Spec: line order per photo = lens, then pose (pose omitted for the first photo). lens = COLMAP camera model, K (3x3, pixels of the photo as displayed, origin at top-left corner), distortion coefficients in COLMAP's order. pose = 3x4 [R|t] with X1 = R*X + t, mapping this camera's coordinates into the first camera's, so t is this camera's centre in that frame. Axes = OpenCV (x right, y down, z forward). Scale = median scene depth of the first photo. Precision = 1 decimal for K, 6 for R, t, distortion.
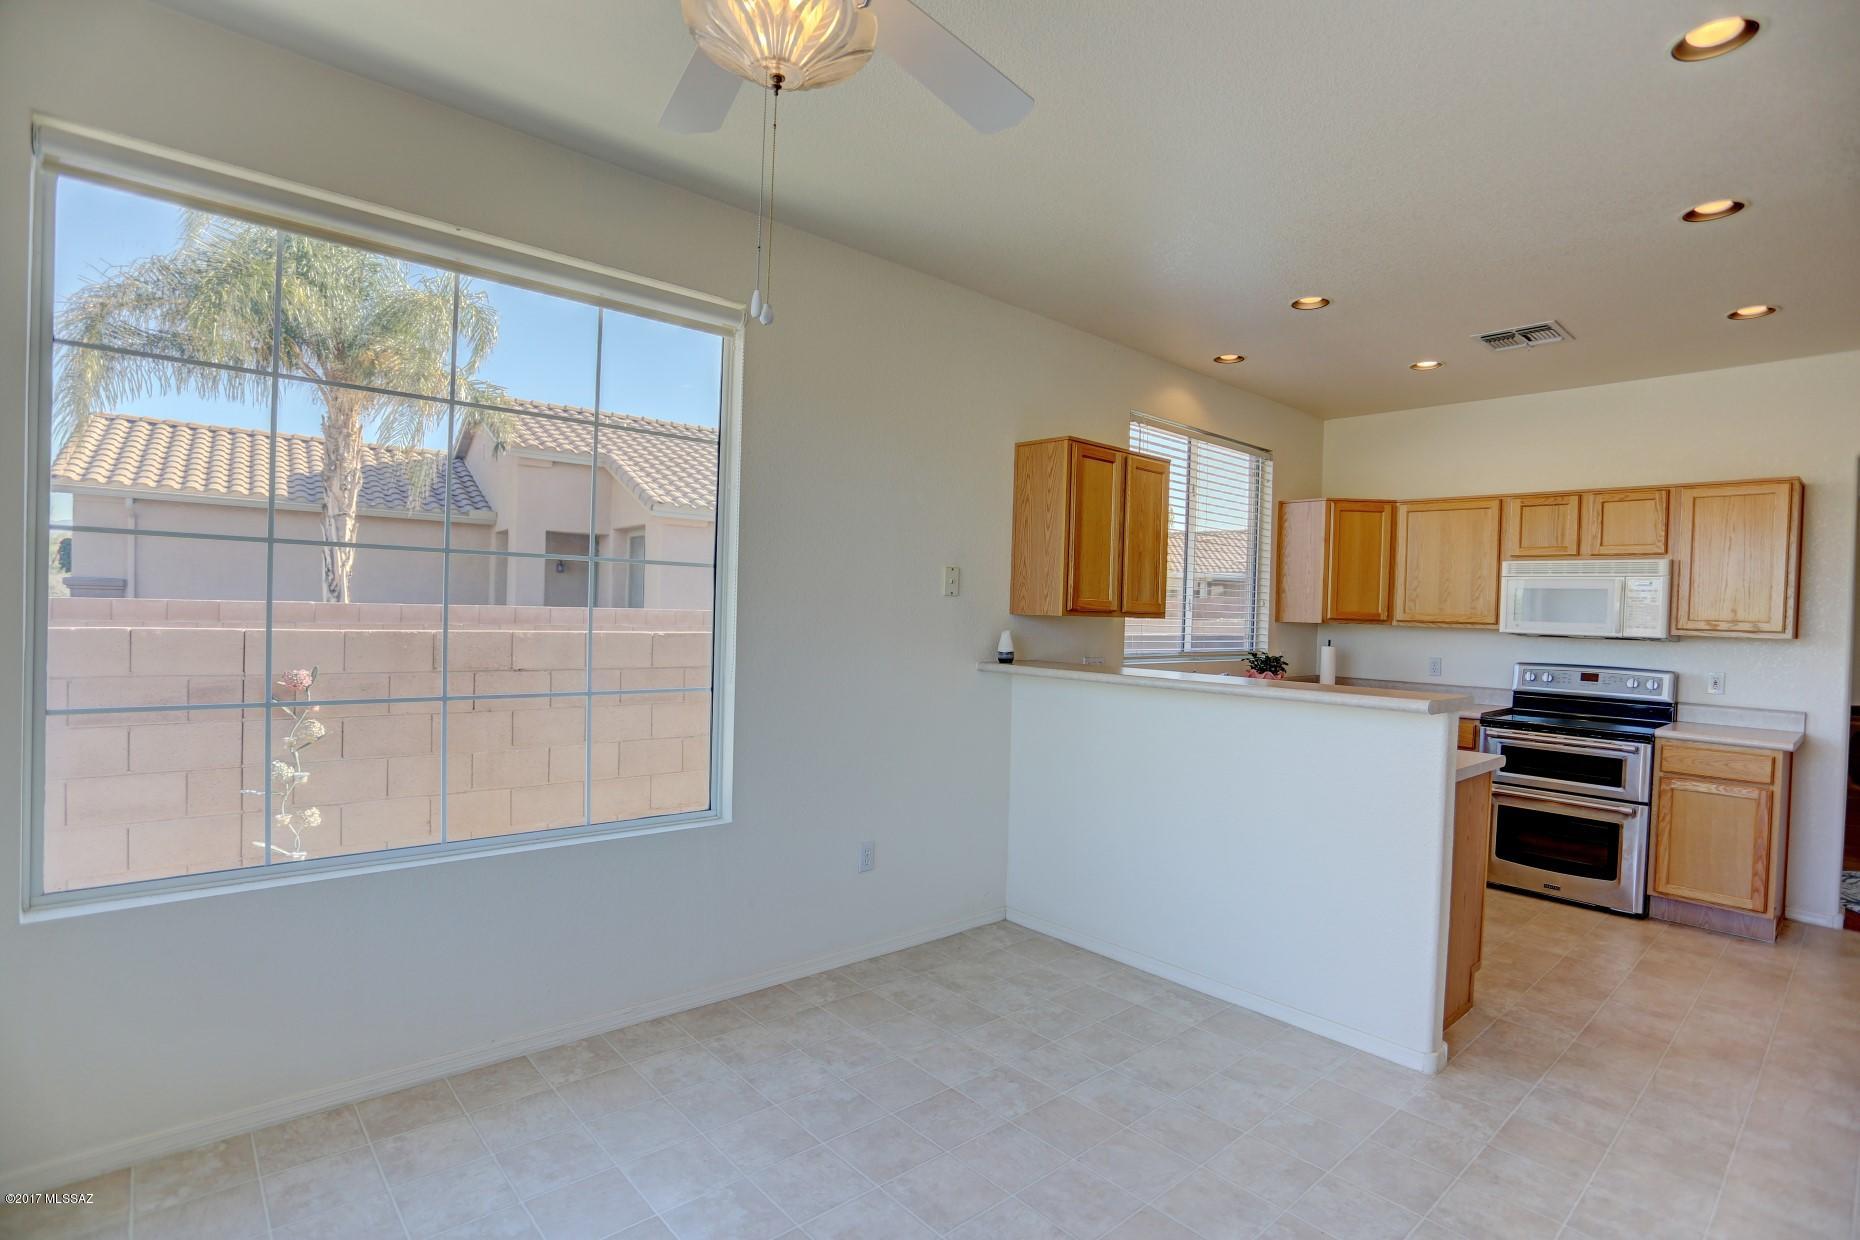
lens RADIAL K [[909.6, 0, 934.1], [0, 909.6, 626.9], [0, 0, 1]] dist [-0.072408, 0.031951]
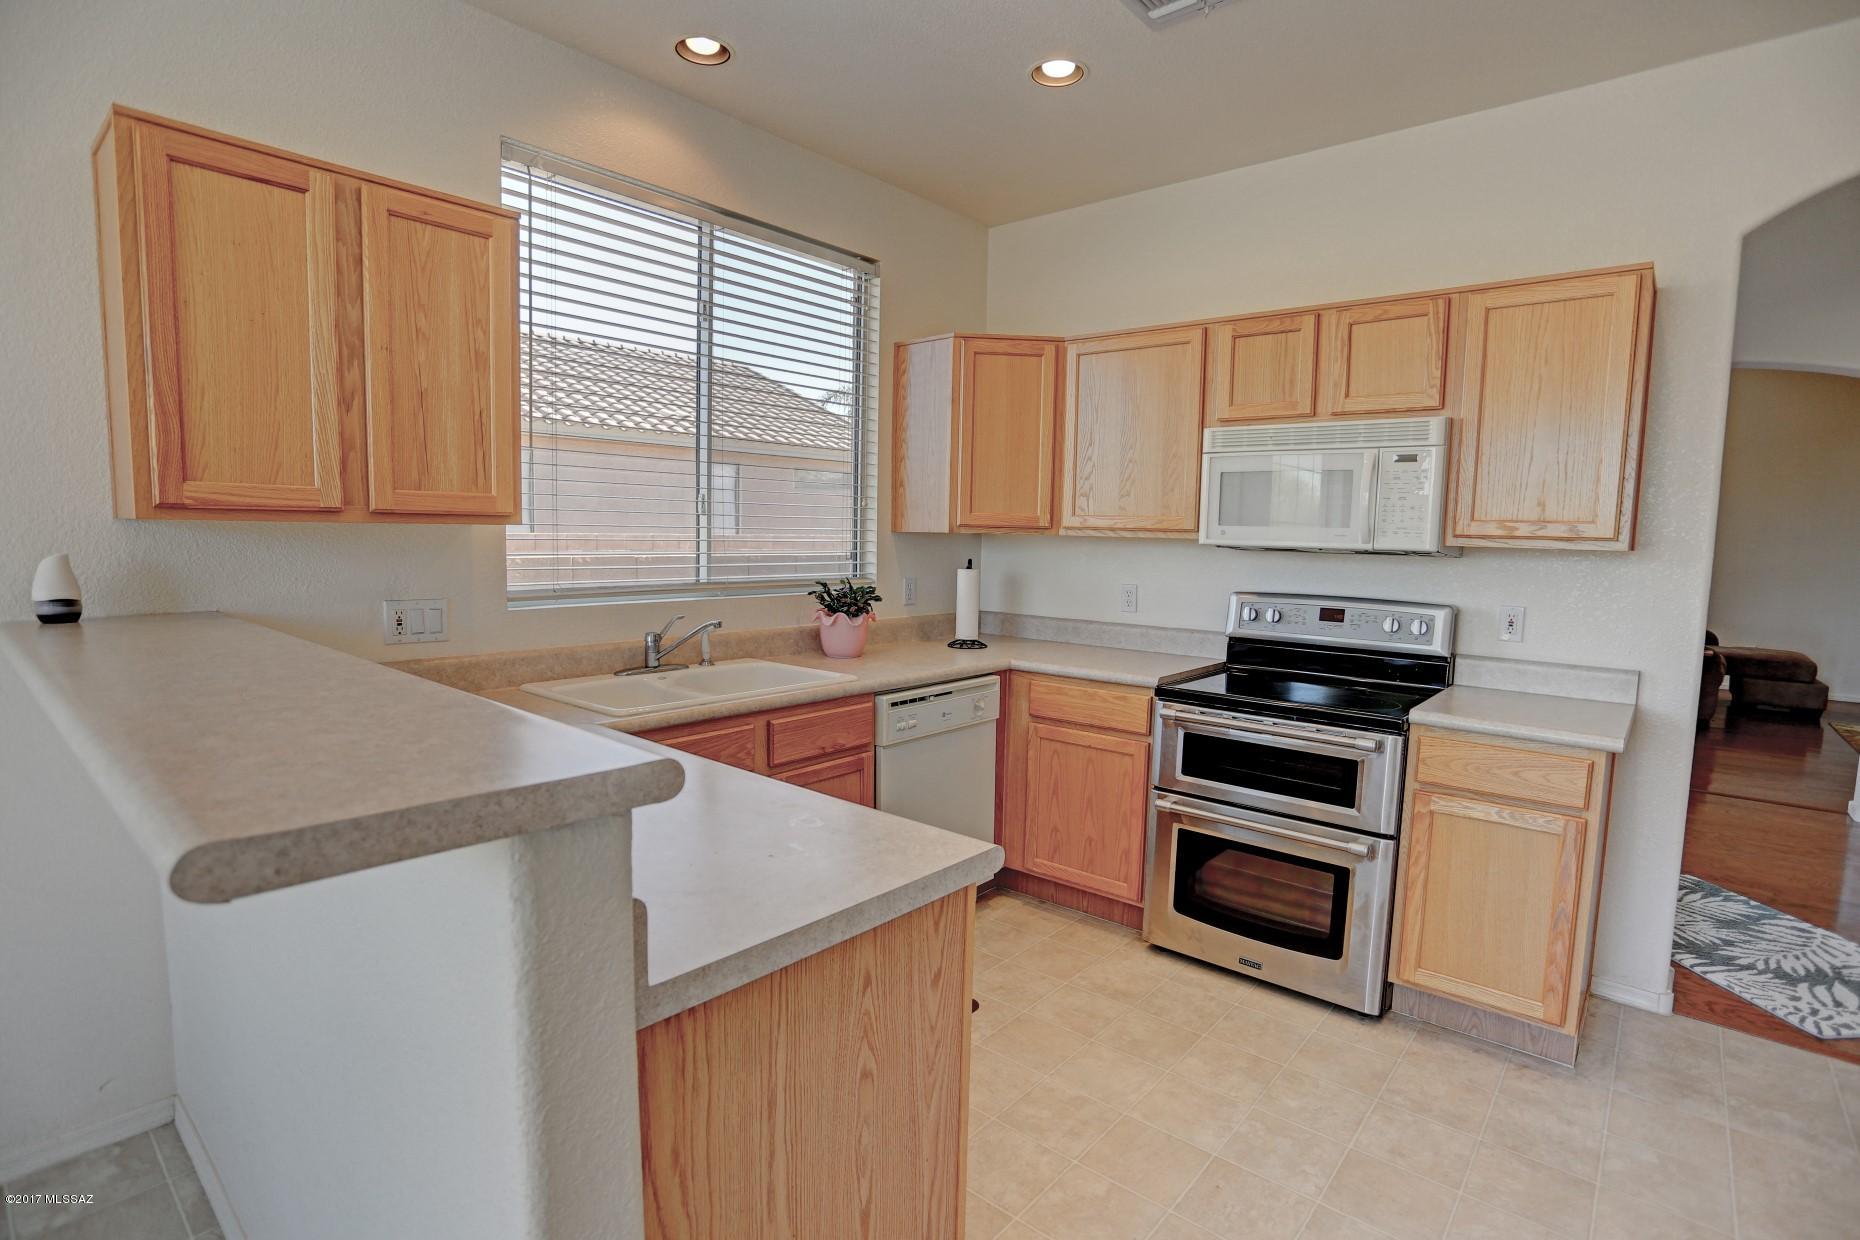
lens RADIAL K [[909.6, 0, 934.1], [0, 909.6, 626.9], [0, 0, 1]] dist [-0.072408, 0.031951]
pose [[0.990816, -0.023114, 0.133230, 0.410366], [0.011471, 0.996098, 0.087504, 0.006963], [-0.134733, -0.085172, 0.987215, 0.441622]]
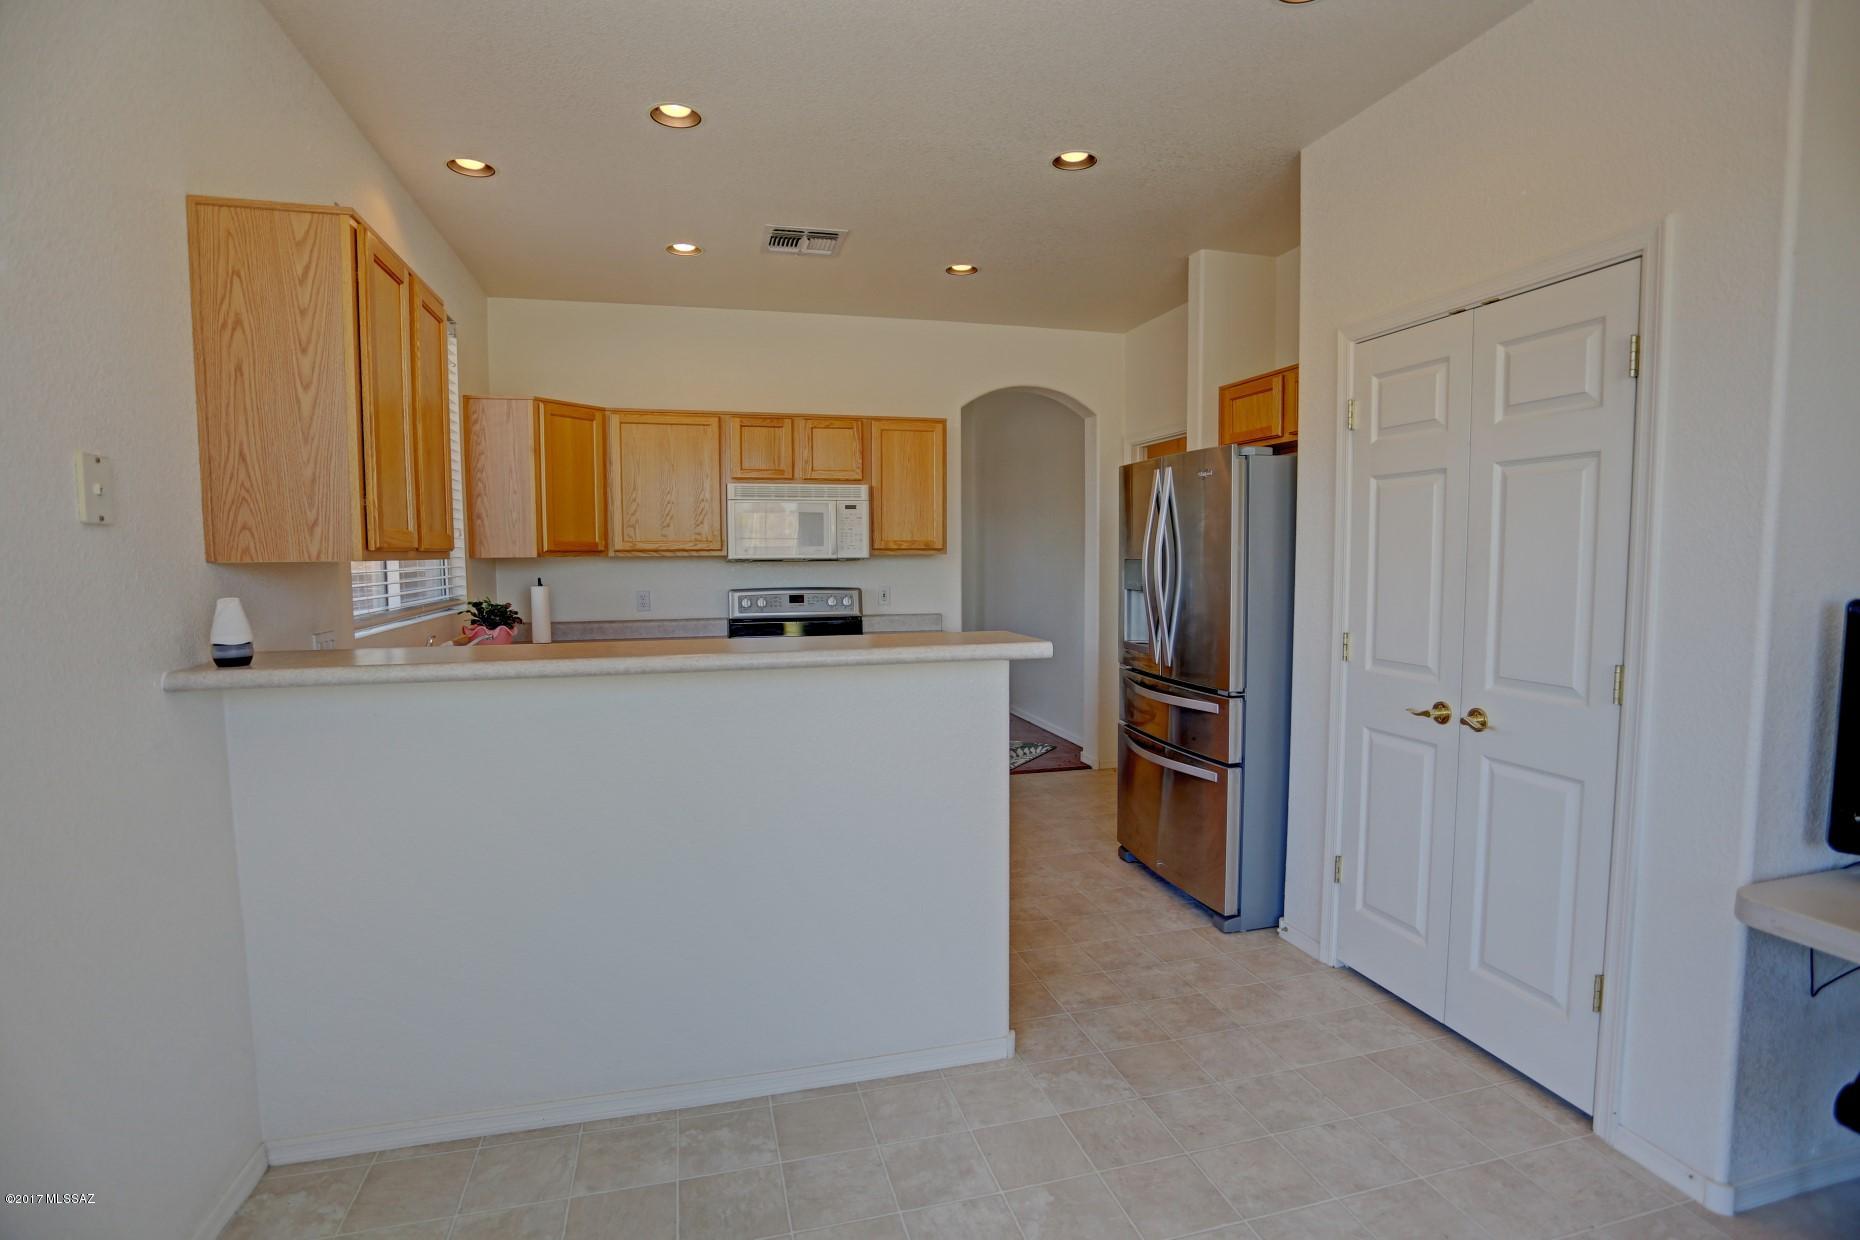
lens RADIAL K [[909.6, 0, 934.1], [0, 909.6, 626.9], [0, 0, 1]] dist [-0.072408, 0.031951]
pose [[0.445945, -0.106057, 0.888755, -0.145641], [0.036236, 0.994280, 0.100468, -0.012353], [-0.894327, -0.012598, 0.447237, 0.414615]]
